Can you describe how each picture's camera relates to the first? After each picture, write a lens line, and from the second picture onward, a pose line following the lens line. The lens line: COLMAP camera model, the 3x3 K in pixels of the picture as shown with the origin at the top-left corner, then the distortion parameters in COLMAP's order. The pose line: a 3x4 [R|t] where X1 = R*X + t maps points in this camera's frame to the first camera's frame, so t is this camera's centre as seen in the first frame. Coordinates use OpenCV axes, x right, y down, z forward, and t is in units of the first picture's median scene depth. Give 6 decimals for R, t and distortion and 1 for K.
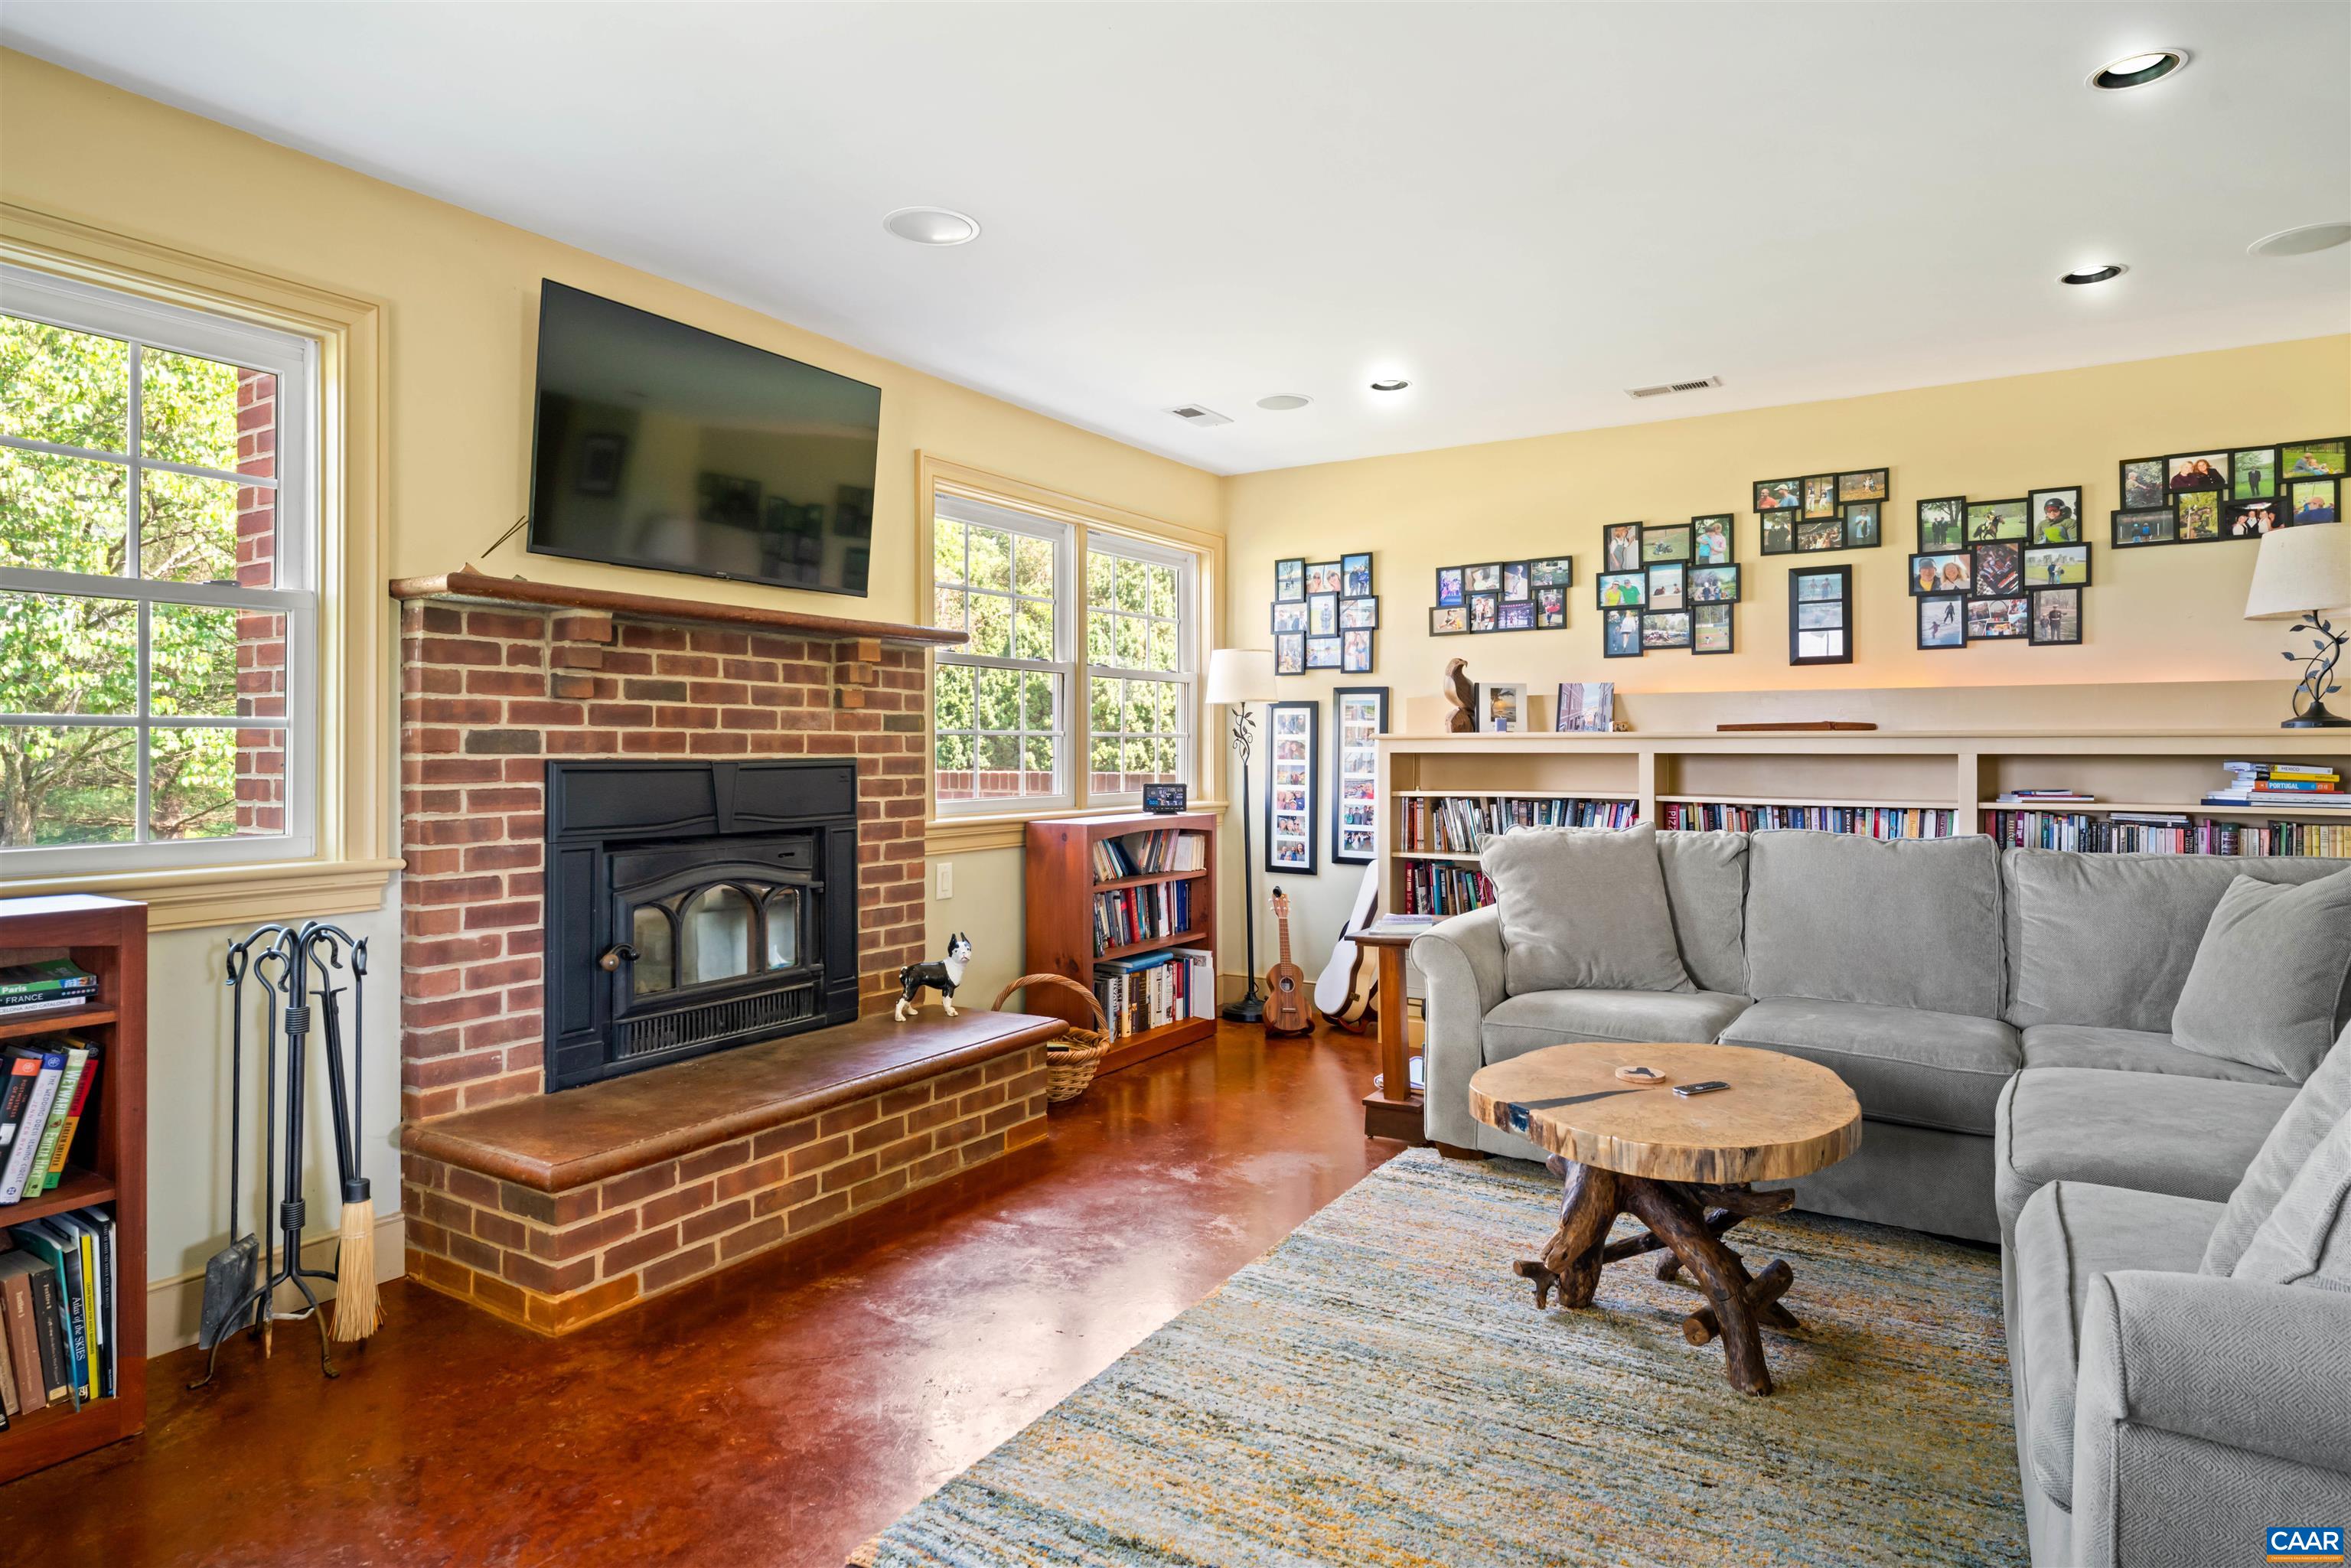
lens RADIAL K [[1270.8, 0, 1177.6], [0, 1270.8, 765.4], [0, 0, 1]] dist [0.003482, -0.001753]
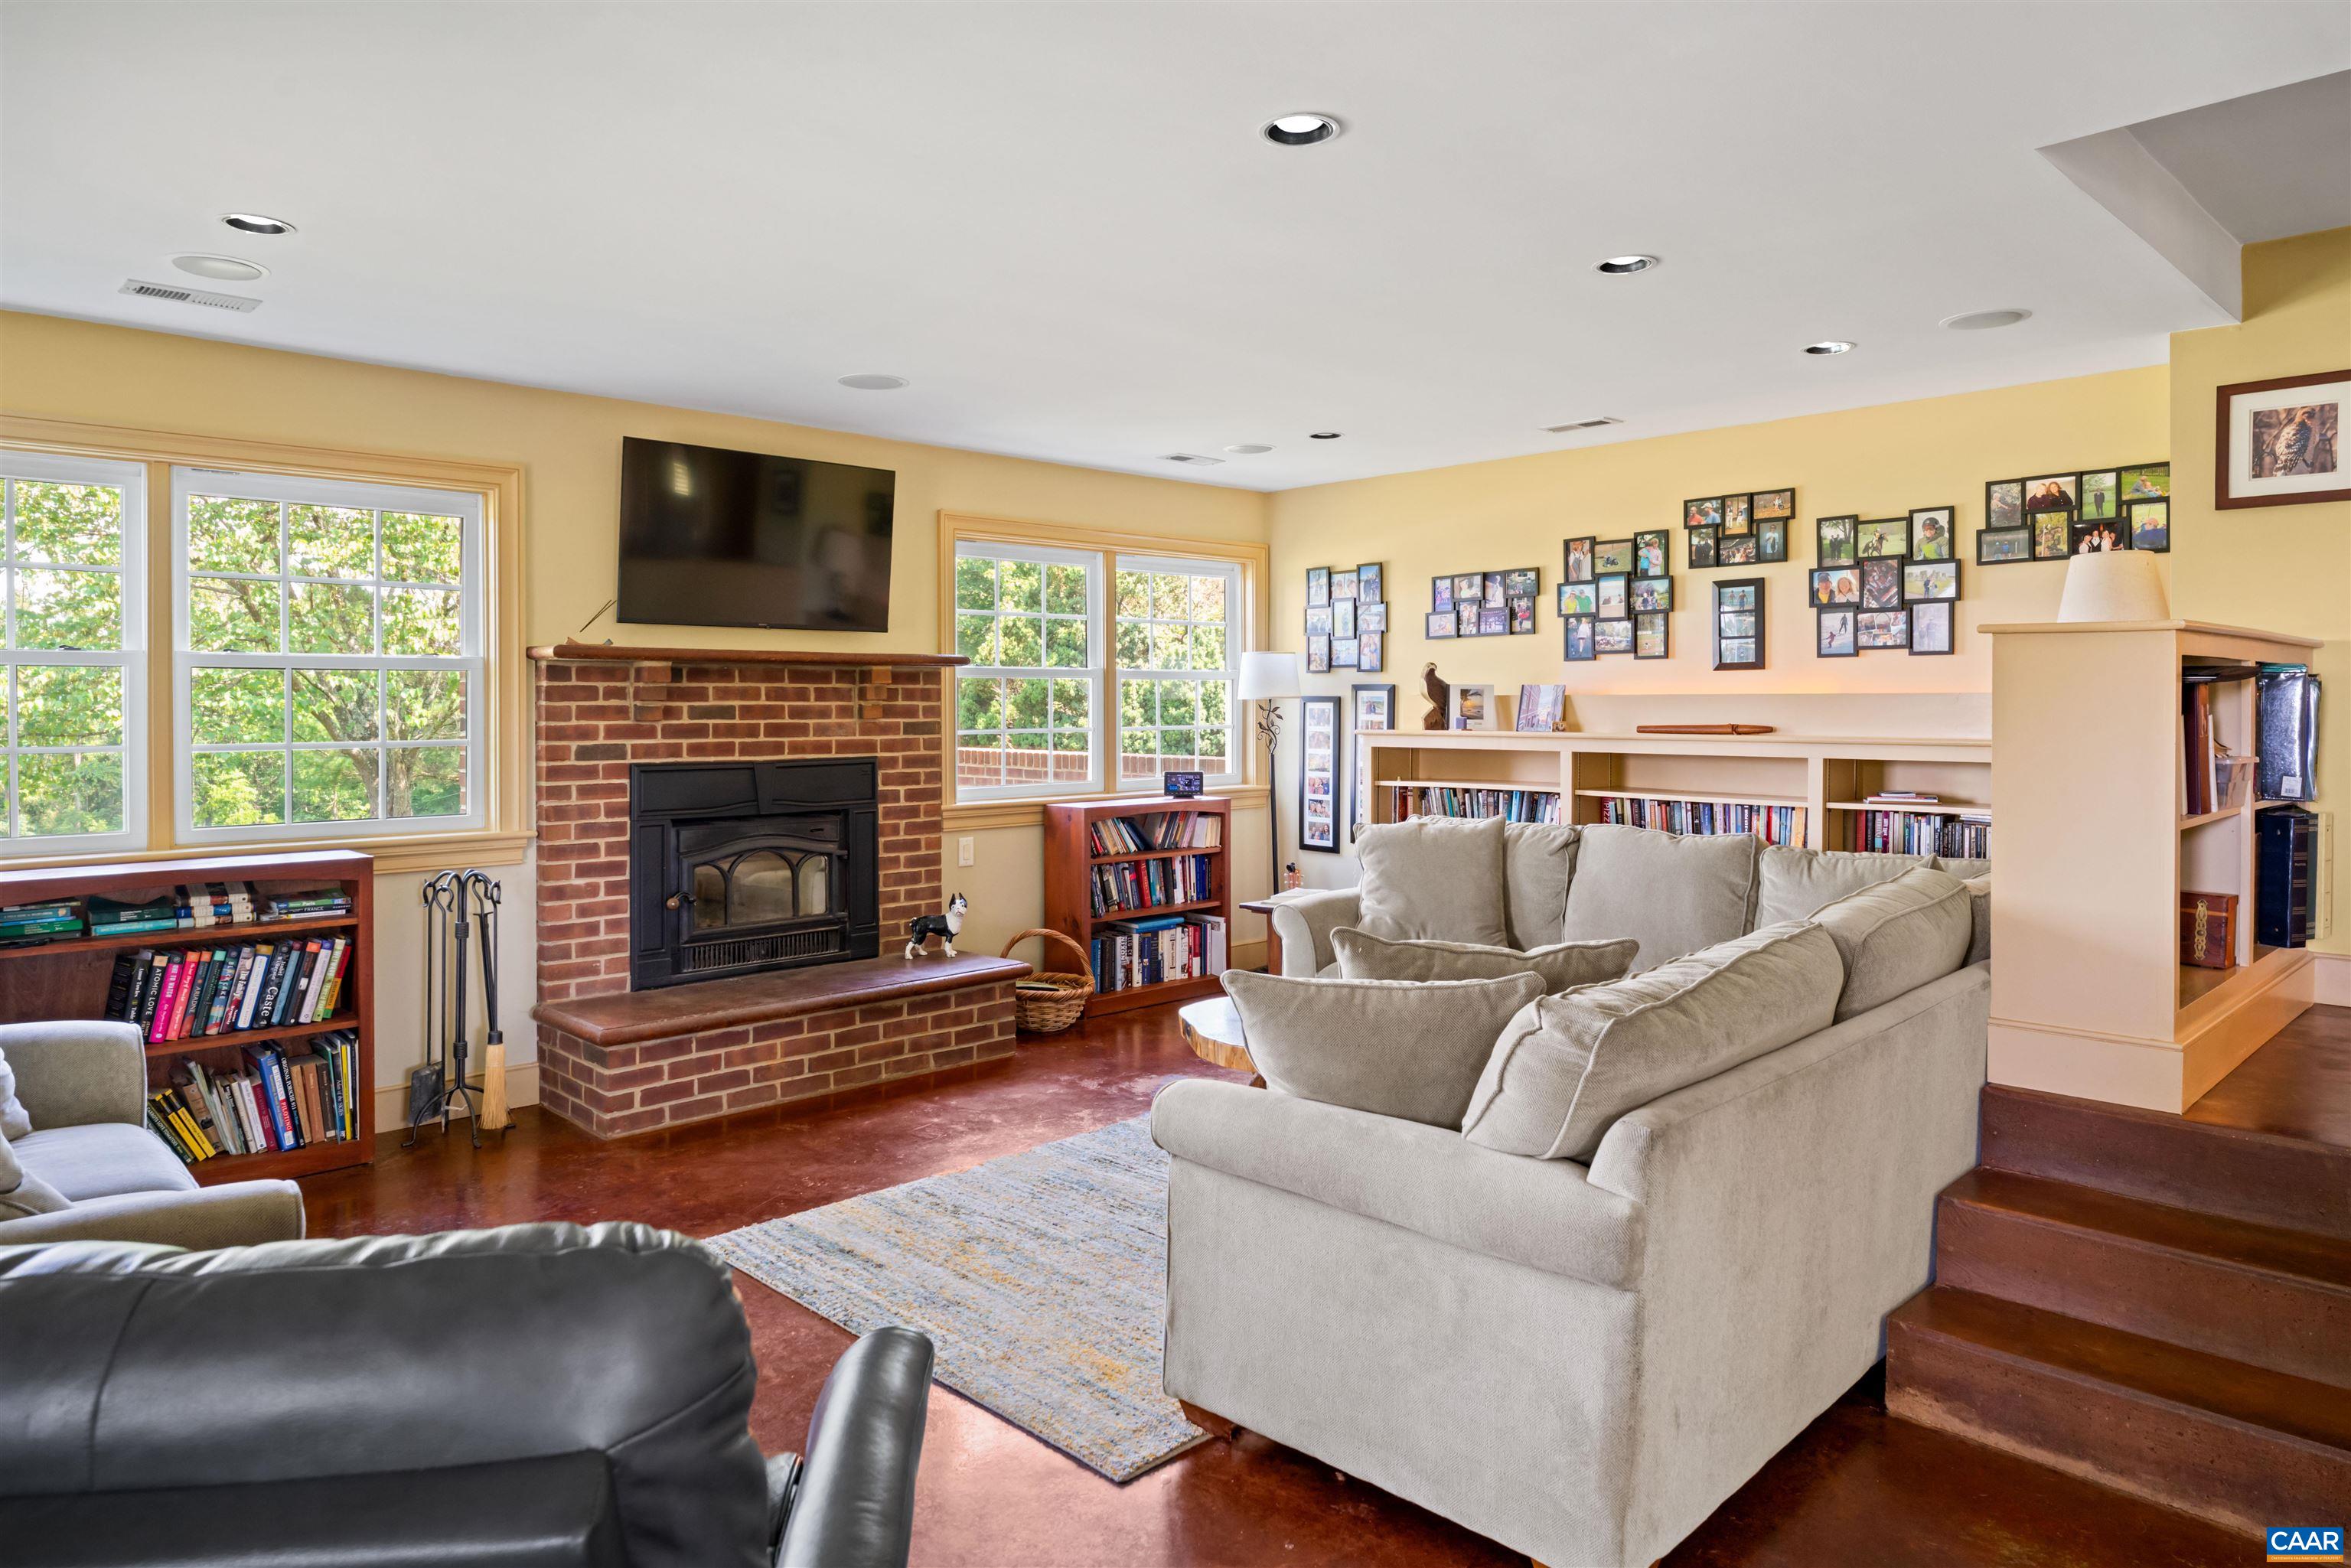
lens RADIAL K [[1373.7, 0, 1160.5], [0, 1373.7, 745.1], [0, 0, 1]] dist [0.000899, -0.003929]
pose [[0.970989, 0.004113, -0.239090, 0.367682], [-0.000665, 0.999895, 0.014498, -0.038273], [0.239124, -0.013918, 0.970889, -0.300499]]
